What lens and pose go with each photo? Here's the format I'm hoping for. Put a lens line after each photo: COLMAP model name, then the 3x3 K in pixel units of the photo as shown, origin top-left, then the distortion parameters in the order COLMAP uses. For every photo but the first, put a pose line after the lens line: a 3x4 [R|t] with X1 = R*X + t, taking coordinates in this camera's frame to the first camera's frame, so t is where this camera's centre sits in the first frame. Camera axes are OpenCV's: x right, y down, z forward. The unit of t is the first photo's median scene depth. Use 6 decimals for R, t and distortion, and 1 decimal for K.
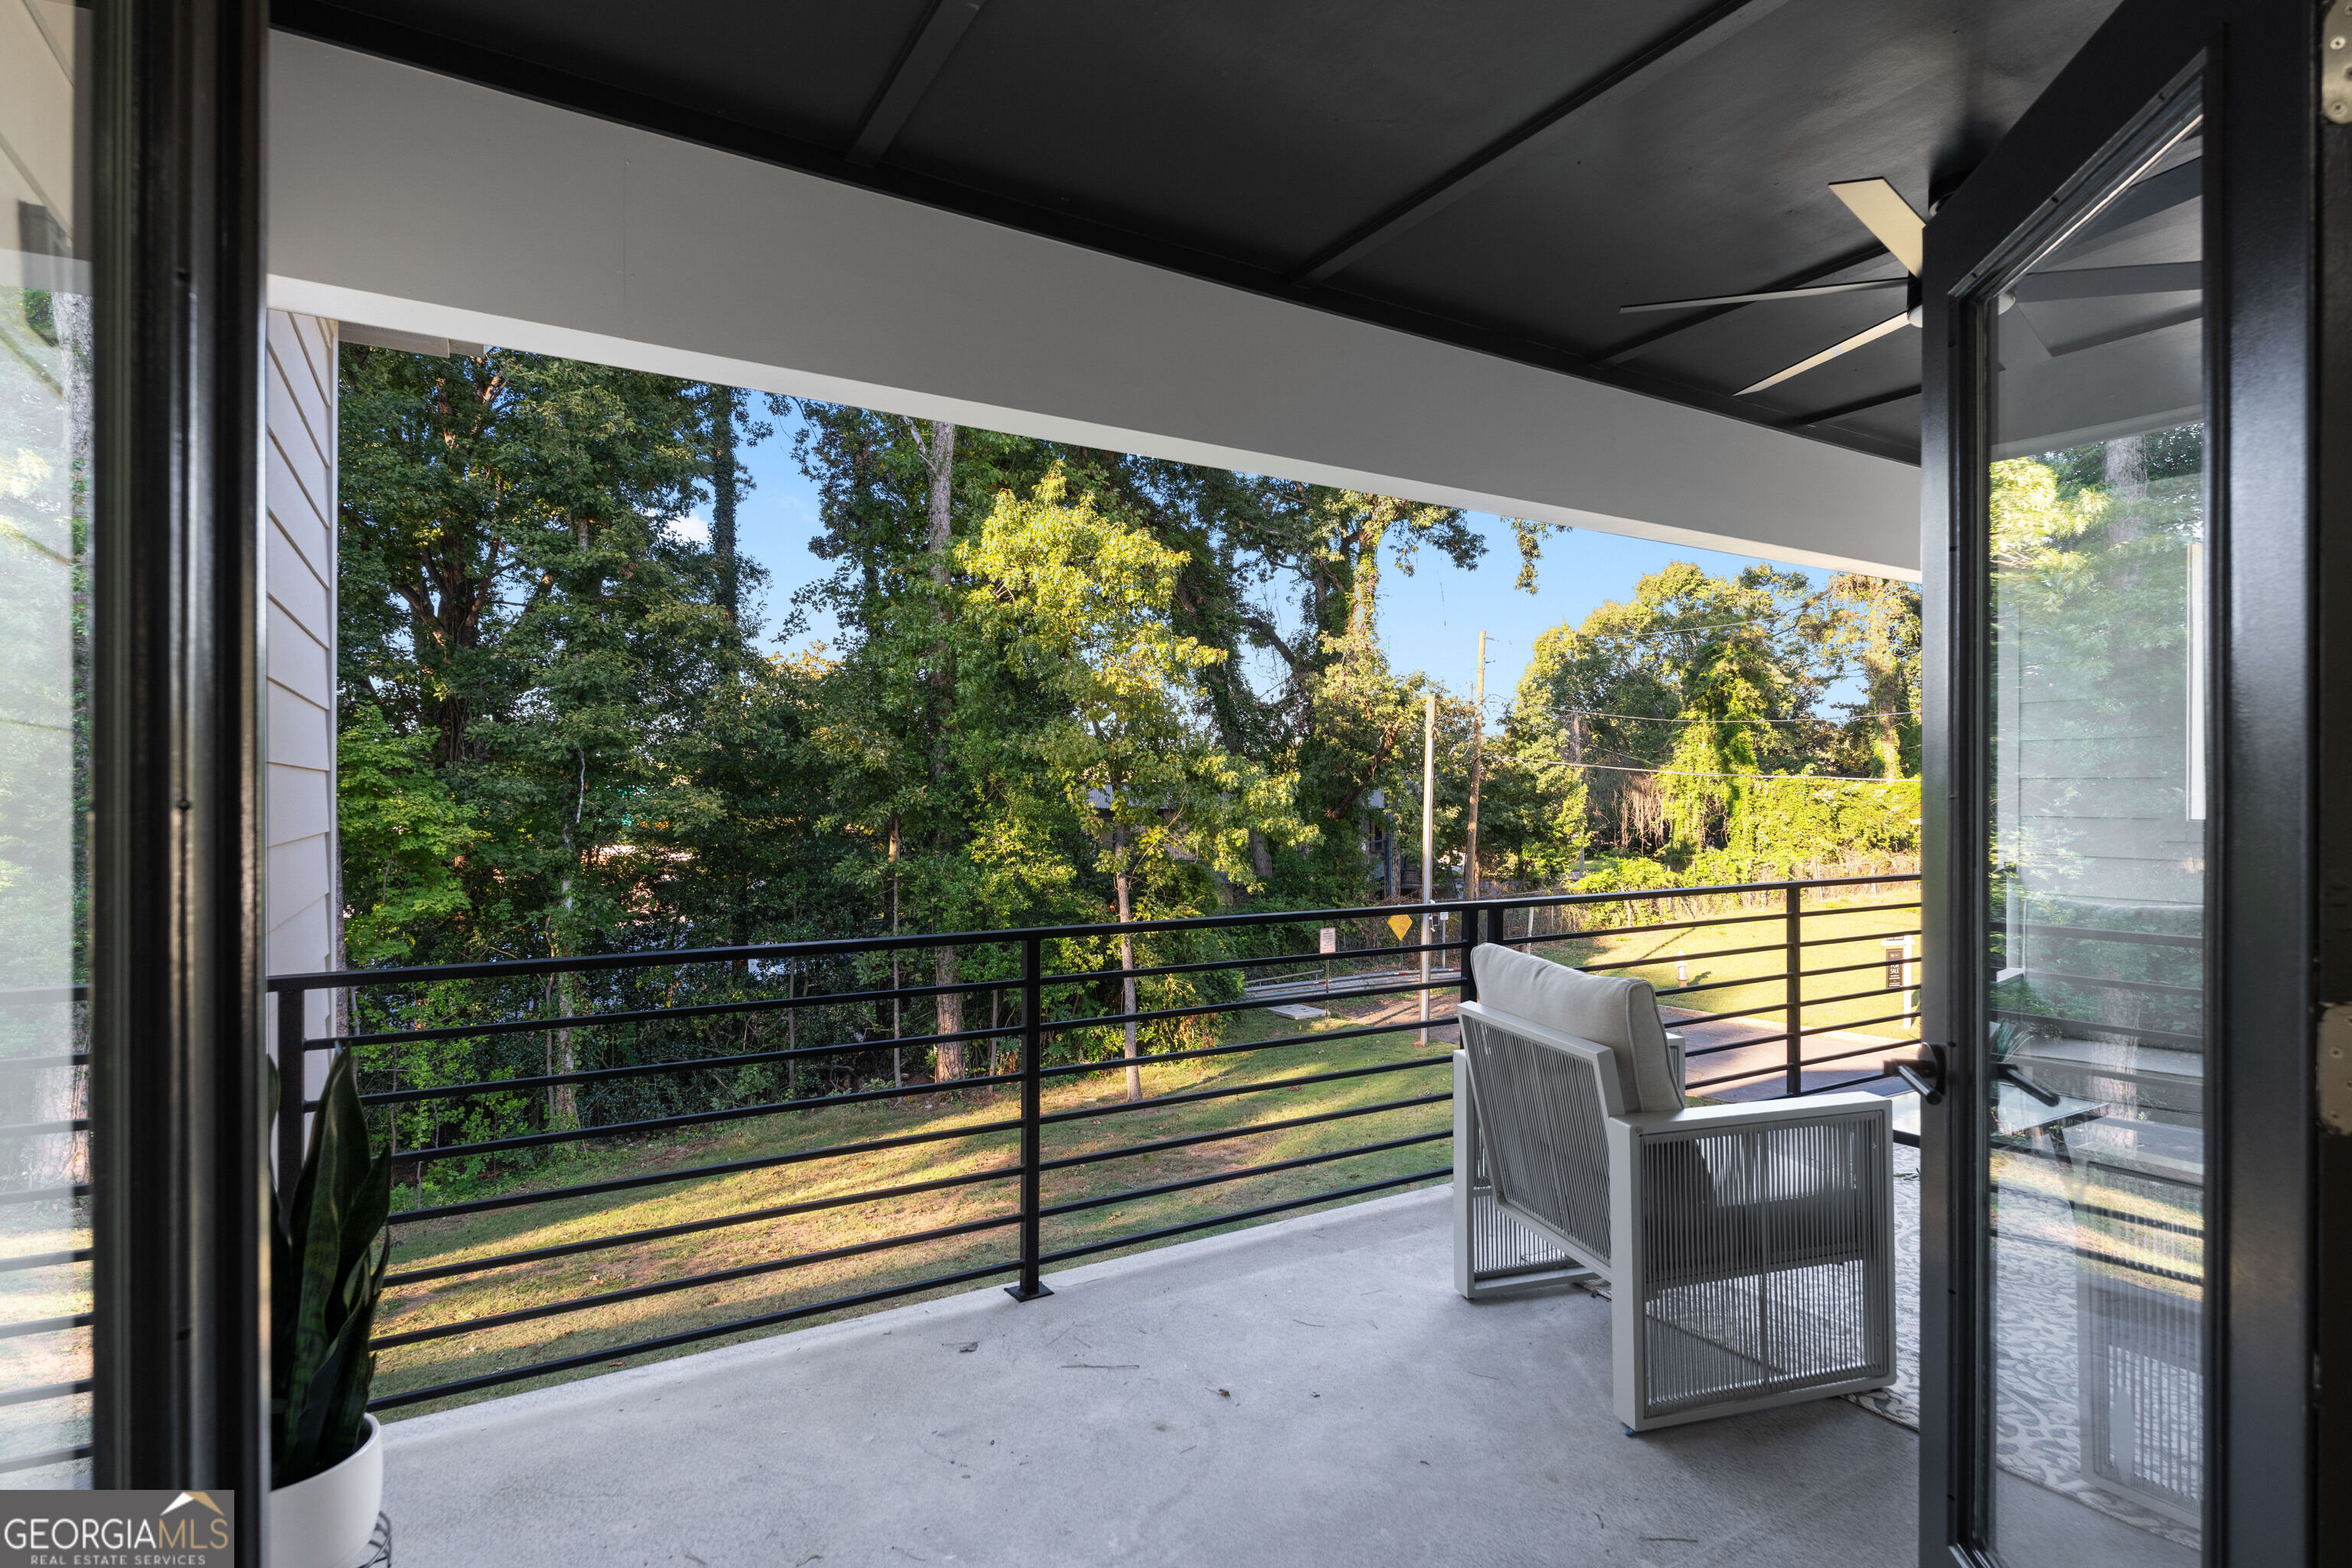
lens RADIAL K [[1169.9, 0, 1161.3], [0, 1169.9, 776.9], [0, 0, 1]] dist [0.002747, 0.000364]
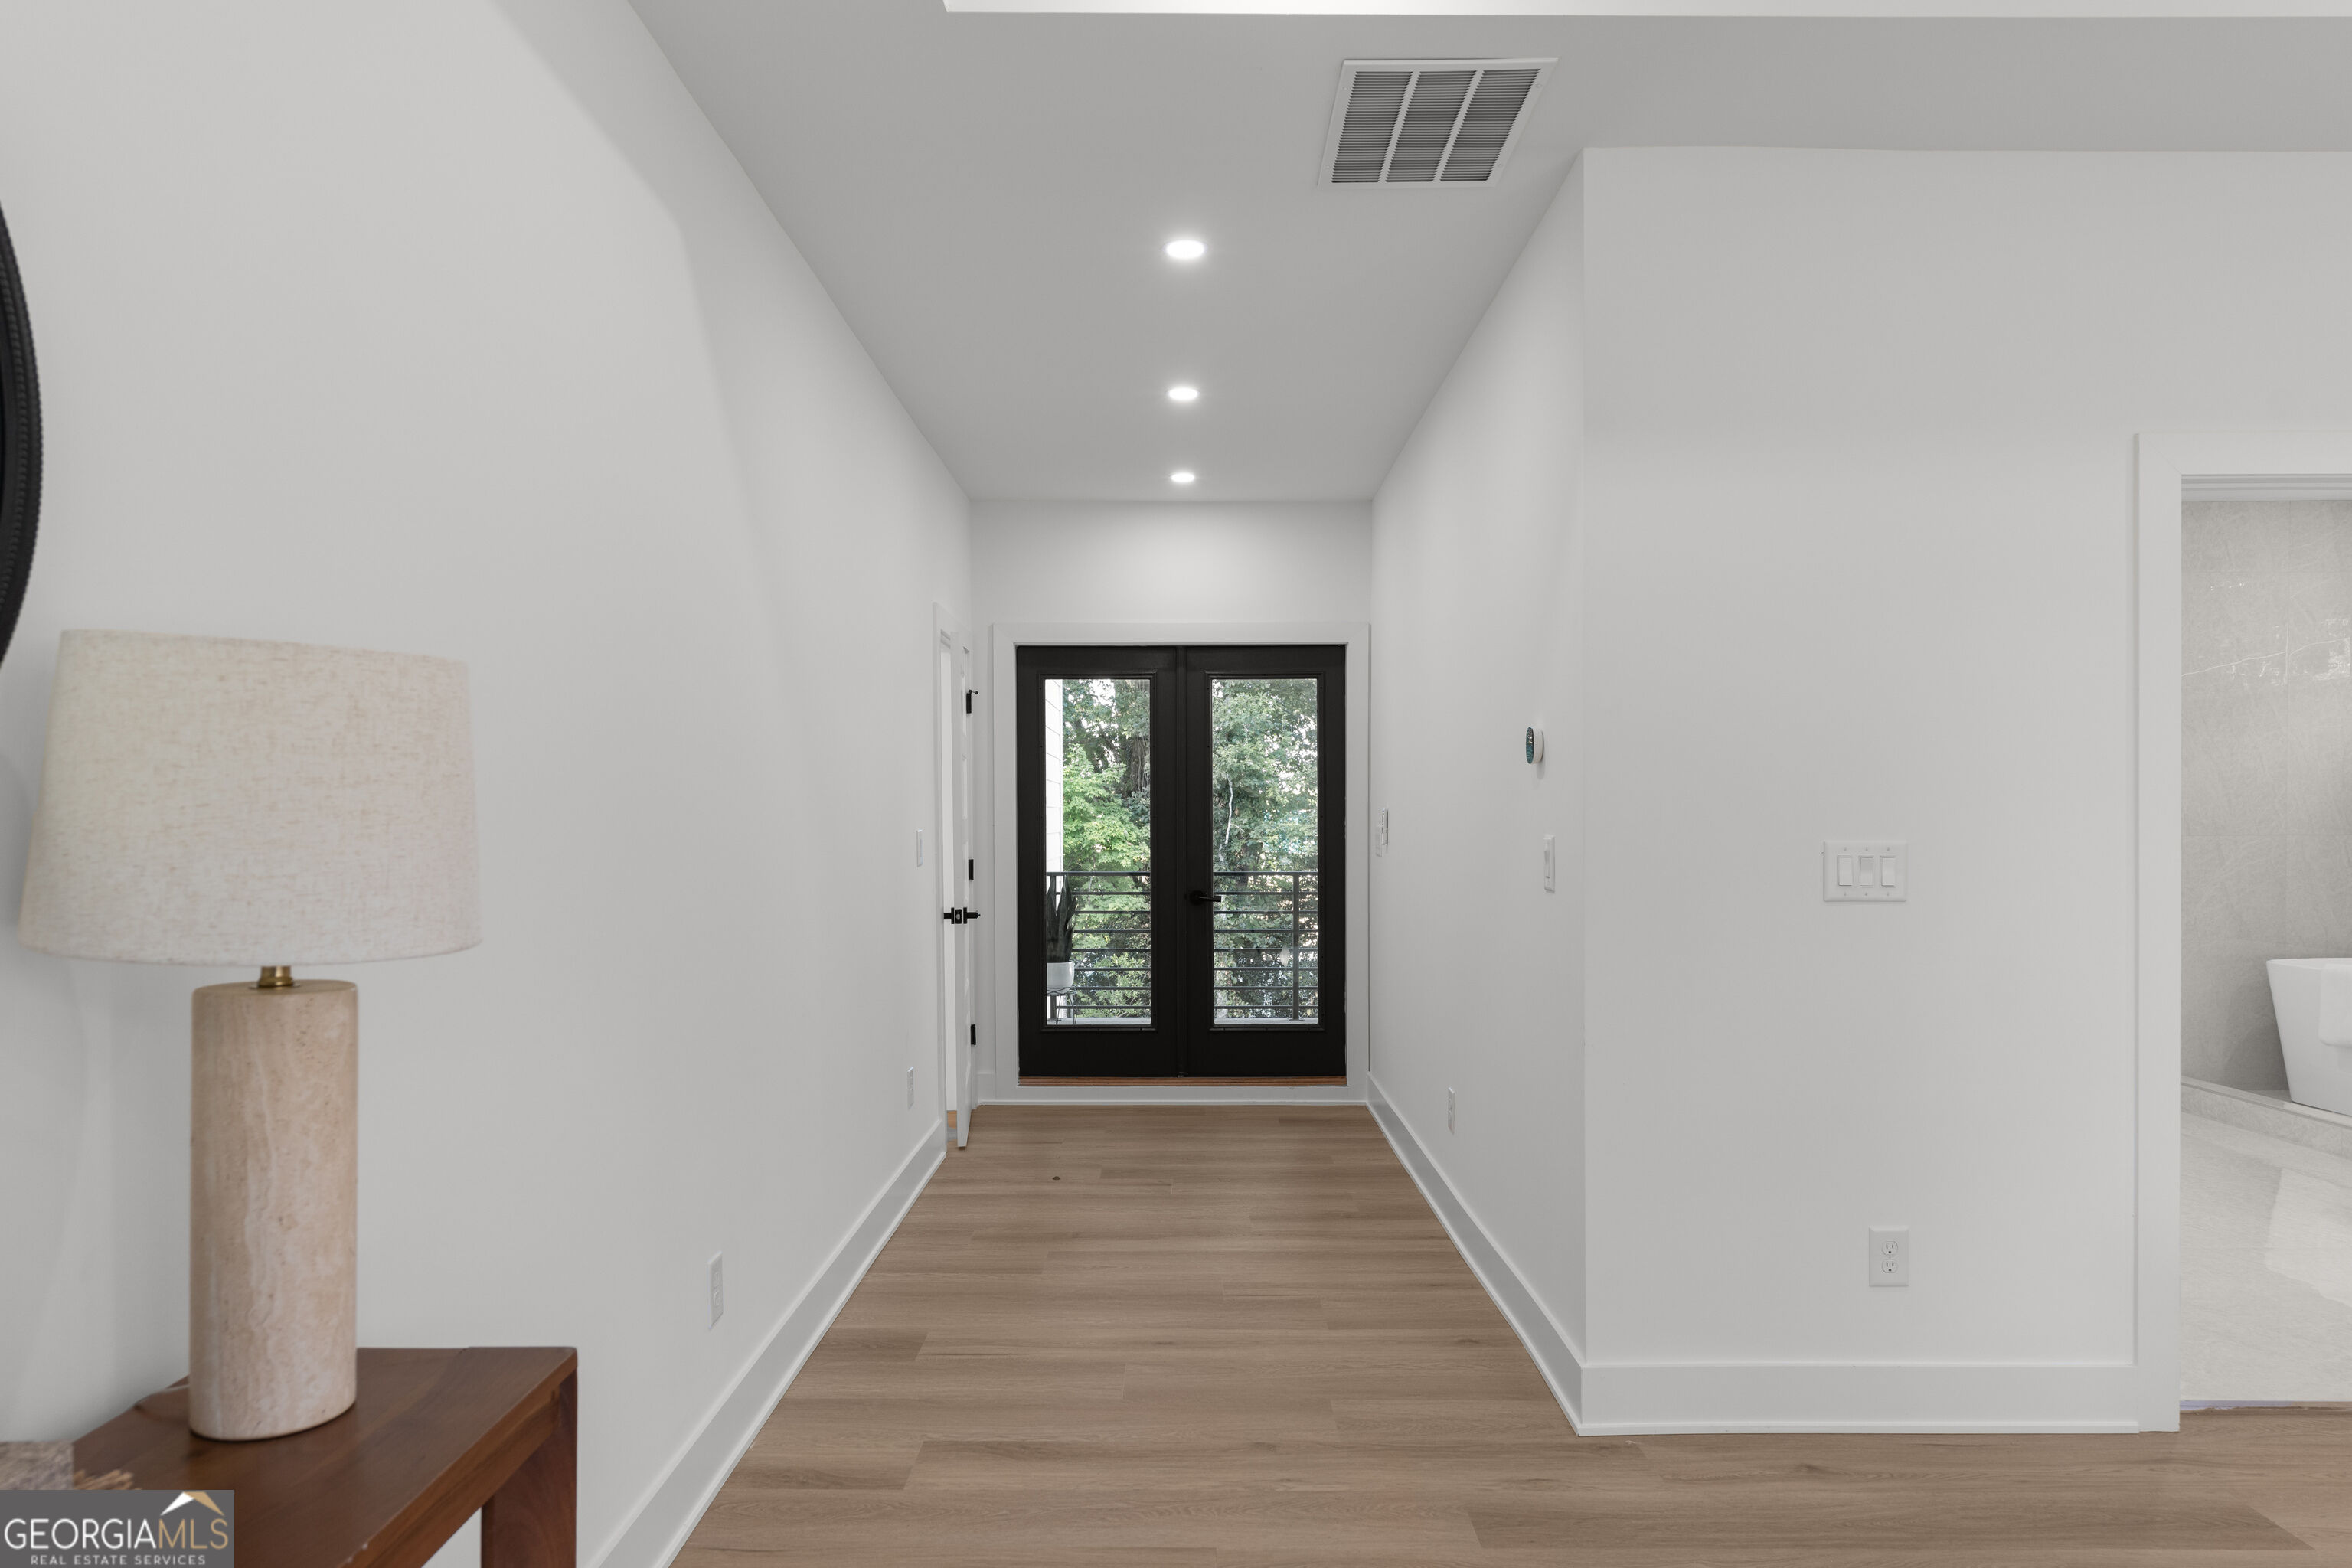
lens RADIAL K [[1486.3, 0, 1178.2], [0, 1486.3, 789.7], [0, 0, 1]] dist [-0.003683, -0.000494]
pose [[0.862313, -0.009145, -0.506293, 0.229312], [0.008086, 0.999958, -0.004289, -0.008606], [0.506311, -0.000395, 0.862351, -0.329797]]
